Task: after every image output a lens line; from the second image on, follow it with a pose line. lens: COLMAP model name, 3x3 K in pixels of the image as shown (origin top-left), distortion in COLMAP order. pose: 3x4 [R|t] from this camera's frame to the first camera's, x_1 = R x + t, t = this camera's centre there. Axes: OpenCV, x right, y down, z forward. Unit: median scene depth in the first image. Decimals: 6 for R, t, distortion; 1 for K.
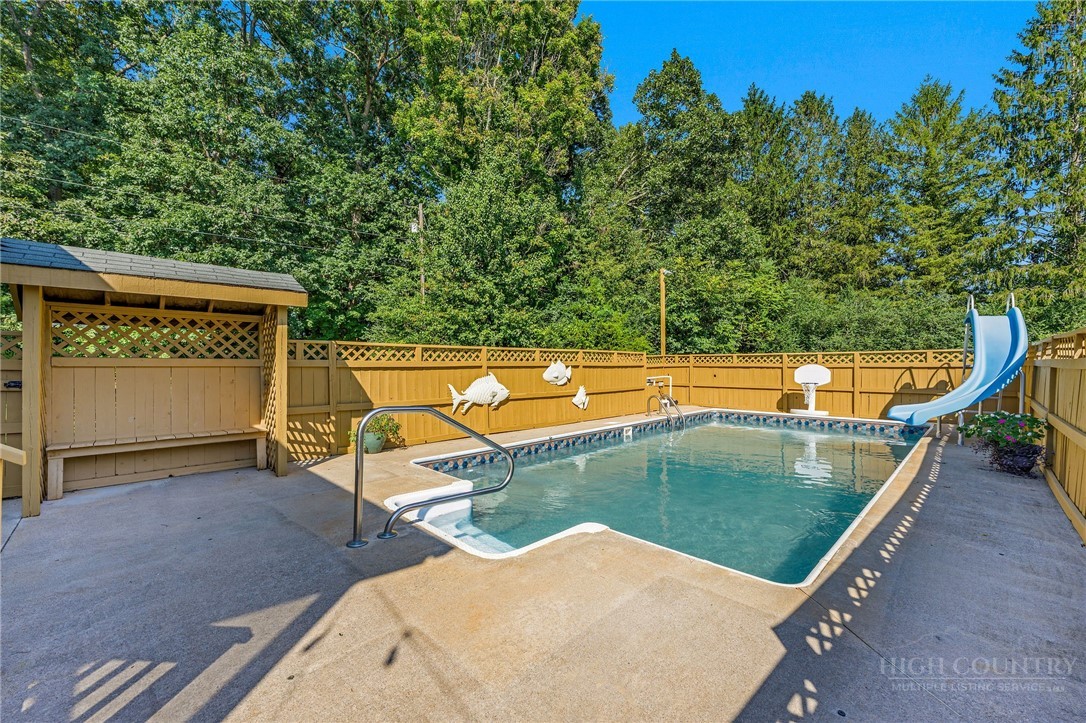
lens RADIAL K [[430.5, 0, 550.1], [0, 430.5, 361.0], [0, 0, 1]] dist [-0.002944, 0.001083]
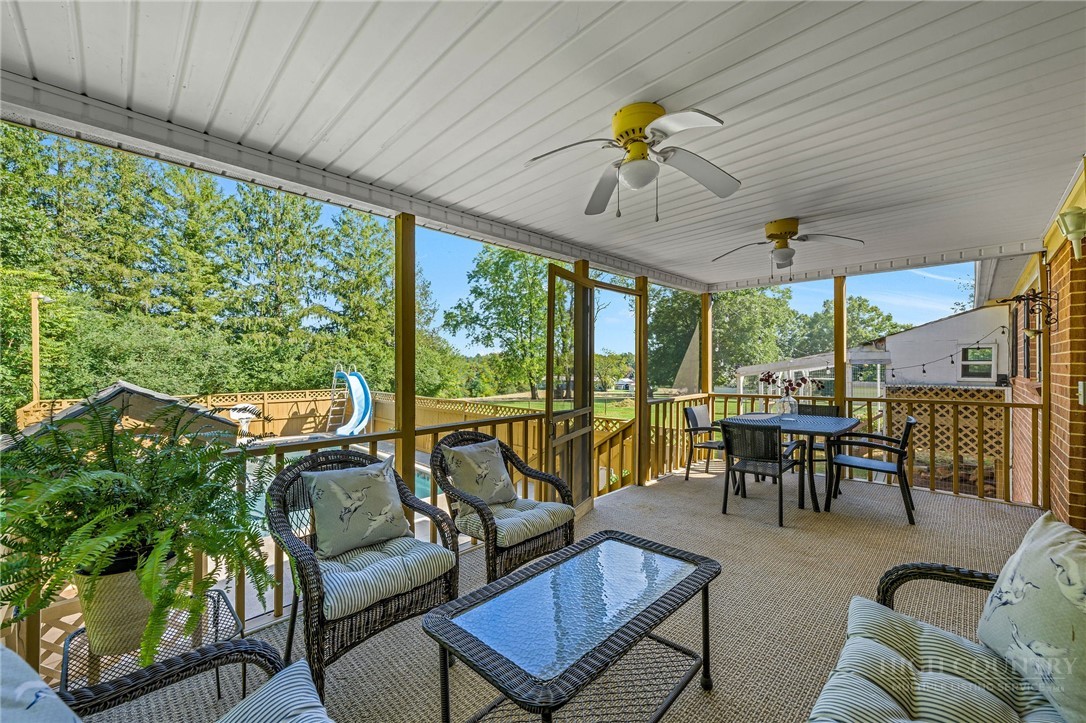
lens RADIAL K [[430.5, 0, 531.7], [0, 430.5, 364.8], [0, 0, 1]] dist [-0.002944, 0.001083]
pose [[-0.001682, -0.000574, 0.999998, -0.455786], [-0.010438, 0.999945, 0.000557, -0.078542], [-0.999944, -0.010437, -0.001688, 0.080403]]
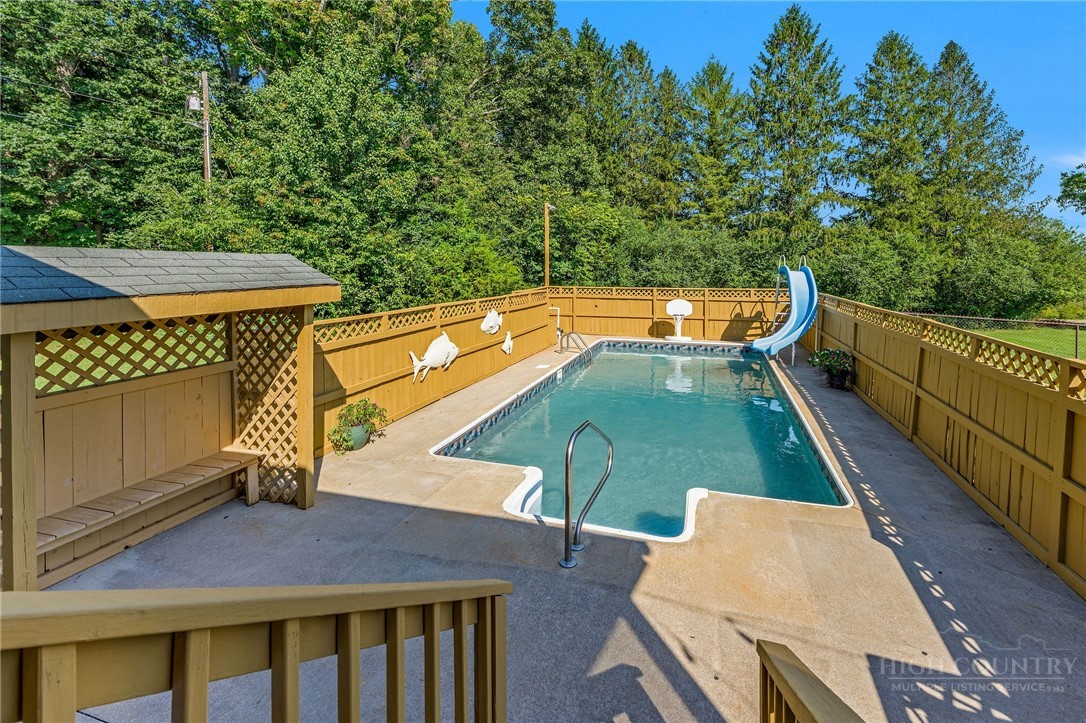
lens RADIAL K [[456.4, 0, 580.2], [0, 456.4, 268.2], [0, 0, 1]] dist [0.000714, -0.000072]
pose [[0.873674, -0.001526, 0.486510, -0.179962], [-0.005066, 0.999912, 0.012233, -0.062187], [-0.486486, -0.013153, 0.873590, -0.004236]]
